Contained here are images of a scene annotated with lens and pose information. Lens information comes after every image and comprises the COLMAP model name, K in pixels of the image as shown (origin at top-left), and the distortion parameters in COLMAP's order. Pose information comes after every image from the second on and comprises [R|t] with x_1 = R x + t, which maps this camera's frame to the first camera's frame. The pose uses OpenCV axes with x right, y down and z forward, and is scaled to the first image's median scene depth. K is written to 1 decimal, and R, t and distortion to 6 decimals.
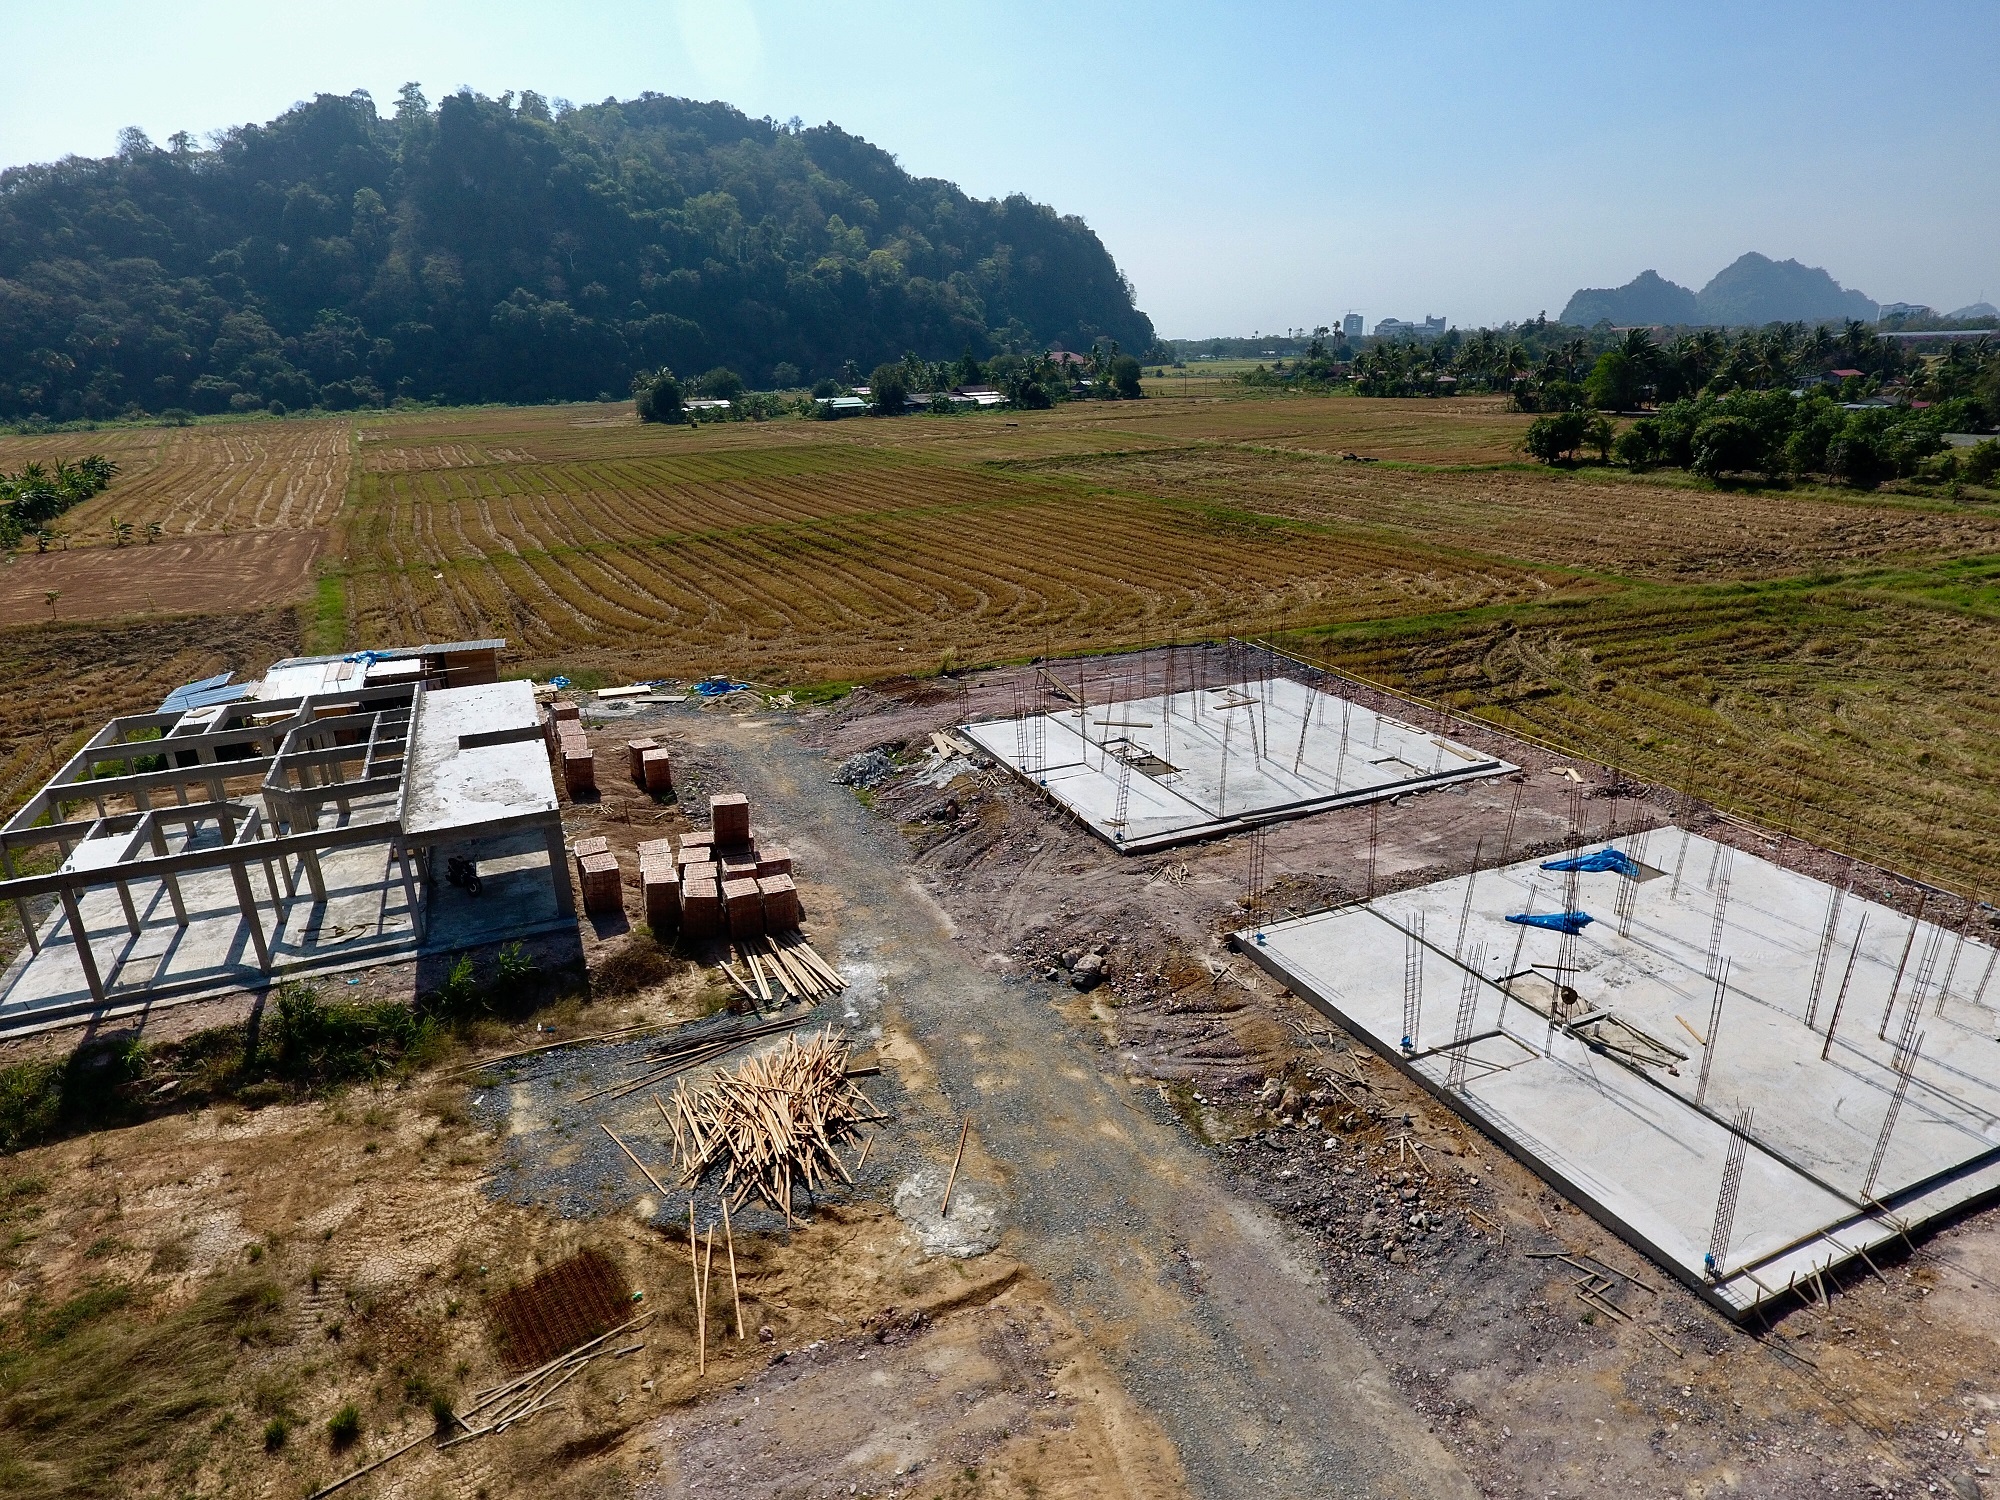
lens RADIAL K [[1177.7, 0, 990.2], [0, 1177.7, 756.6], [0, 0, 1]] dist [-0.002680, -0.001256]
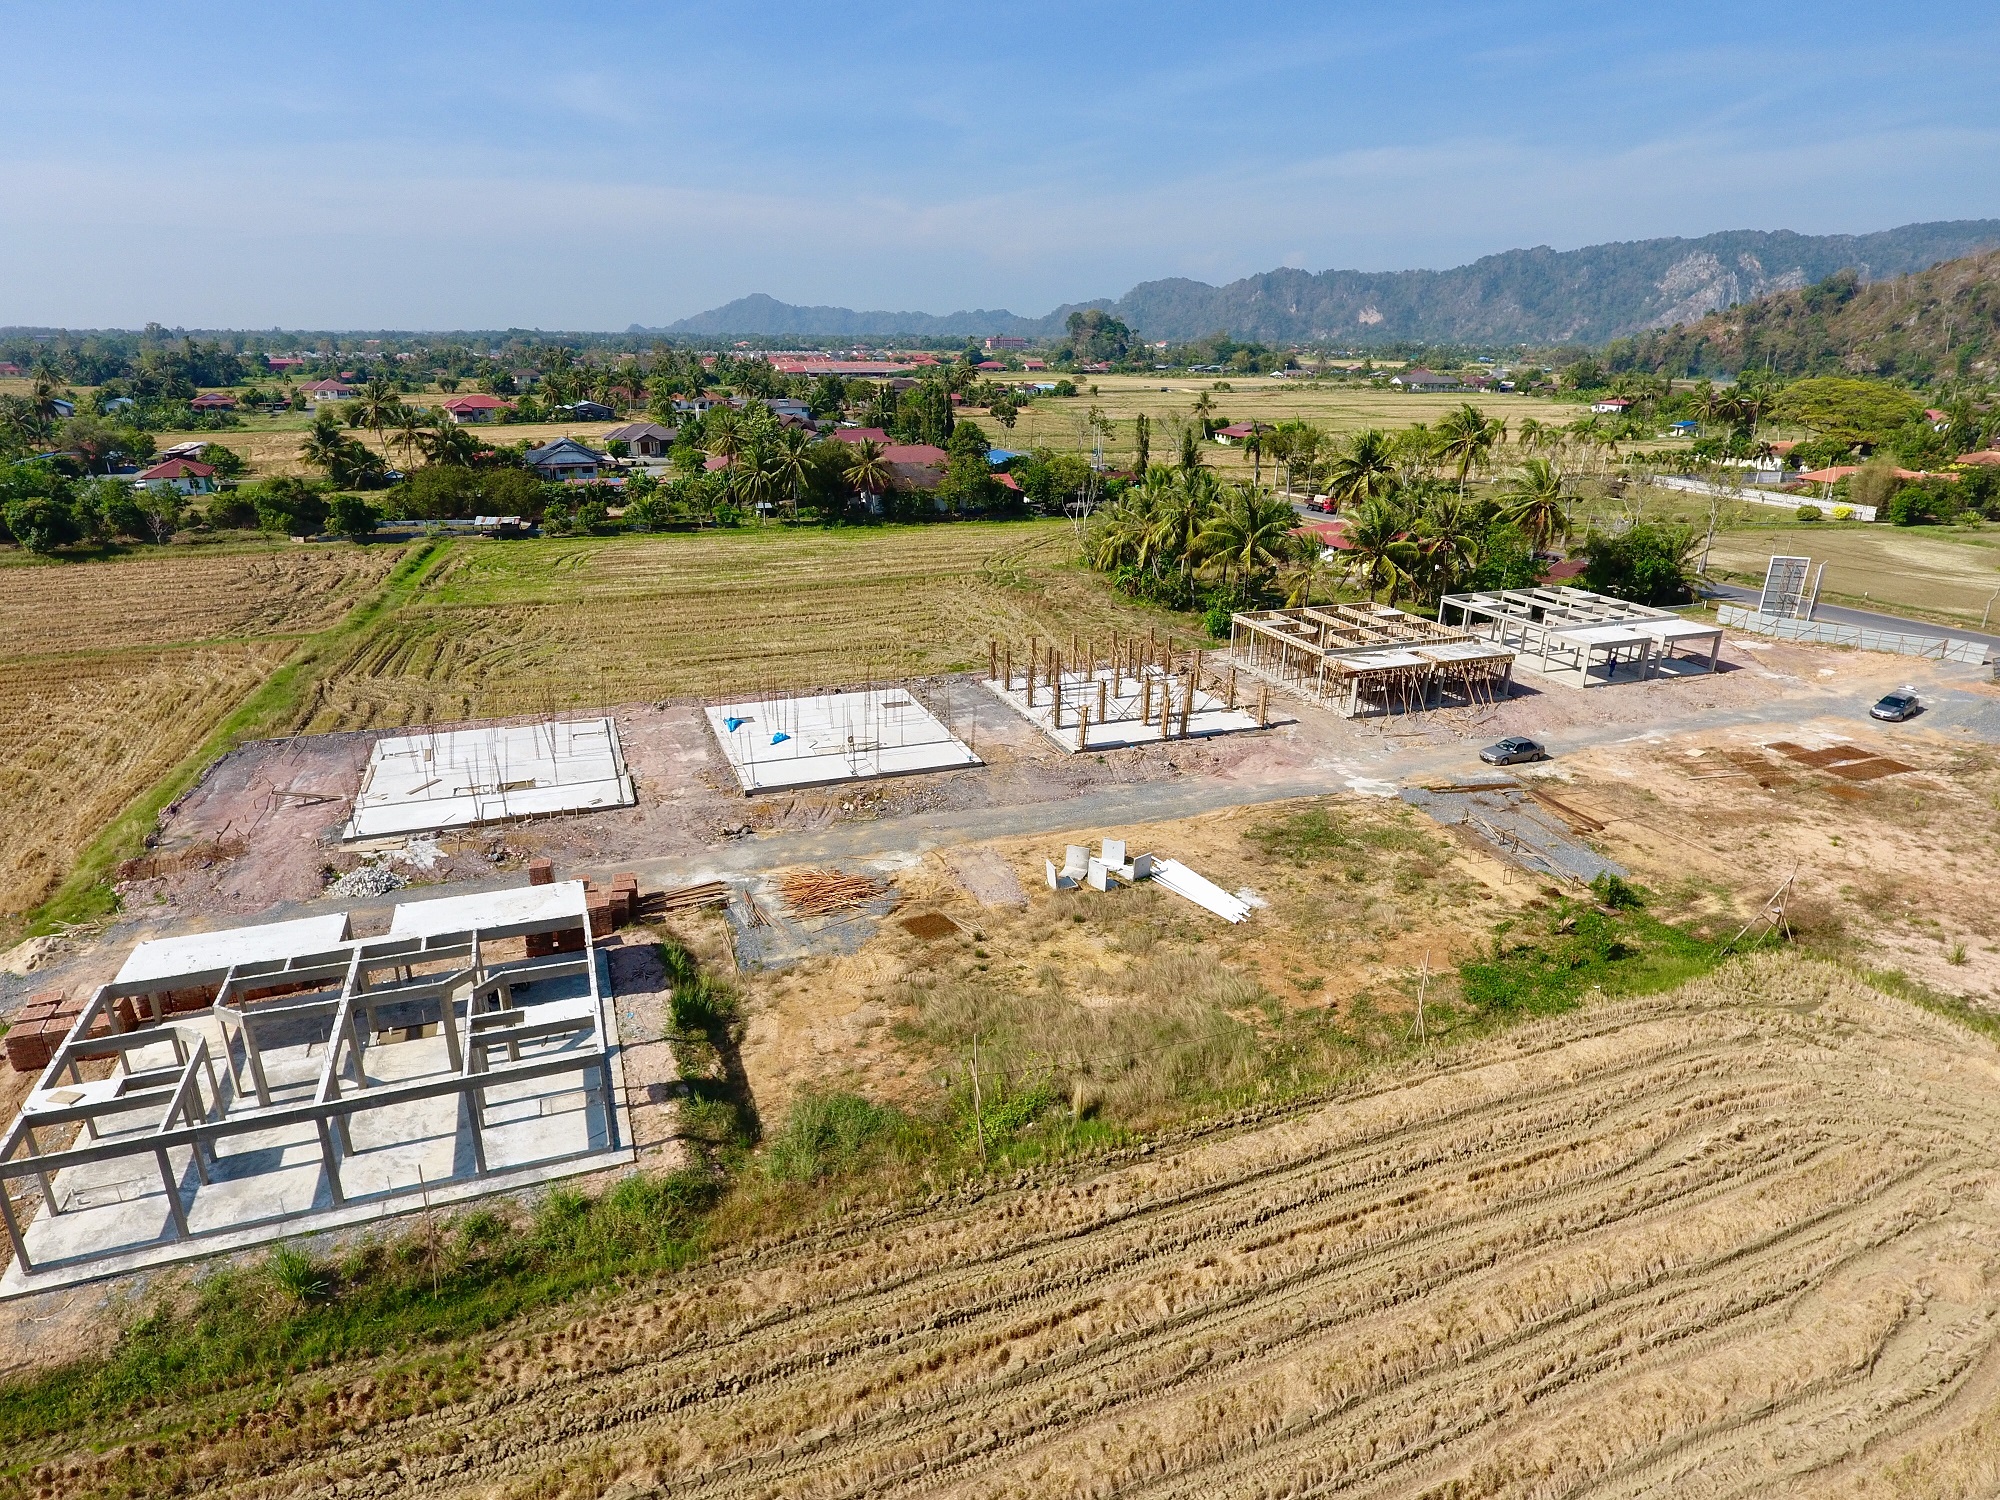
lens RADIAL K [[1177.7, 0, 990.2], [0, 1177.7, 756.6], [0, 0, 1]] dist [-0.002680, -0.001256]
pose [[0.039889, -0.309869, 0.949942, -0.108835], [0.320950, 0.904294, 0.281501, -0.022075], [-0.946256, 0.293655, 0.135524, 0.017087]]
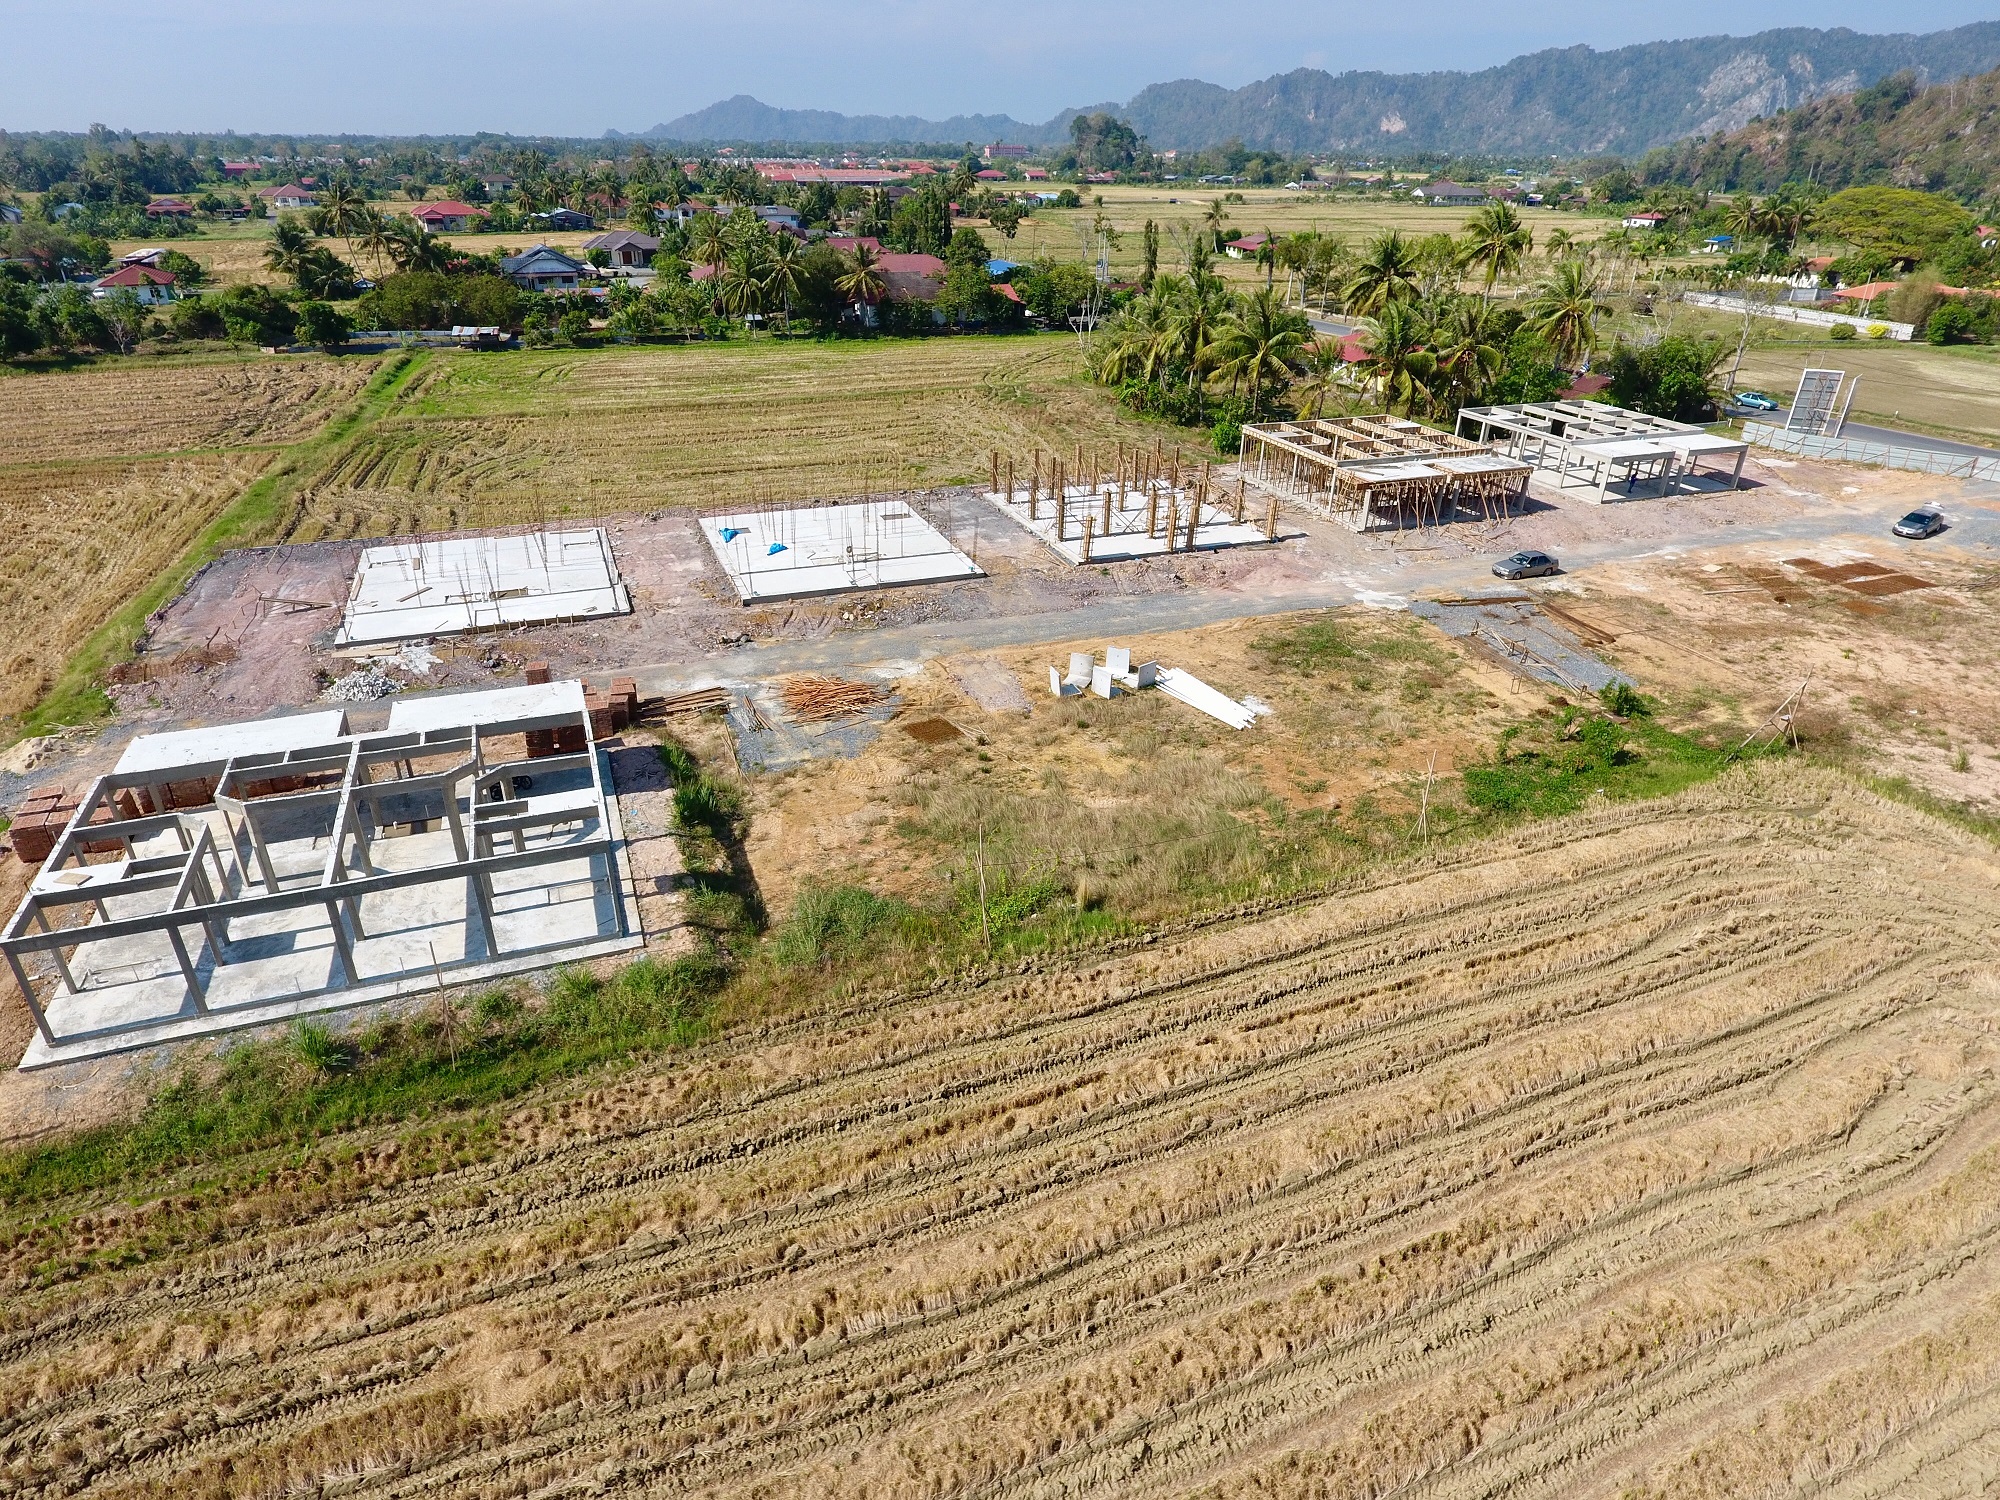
lens RADIAL K [[1177.7, 0, 990.2], [0, 1177.7, 756.6], [0, 0, 1]] dist [-0.002680, -0.001256]
pose [[0.038875, -0.436176, 0.899021, -0.108543], [0.316606, 0.858723, 0.402934, -0.019047], [-0.947760, 0.268972, 0.171479, 0.018730]]
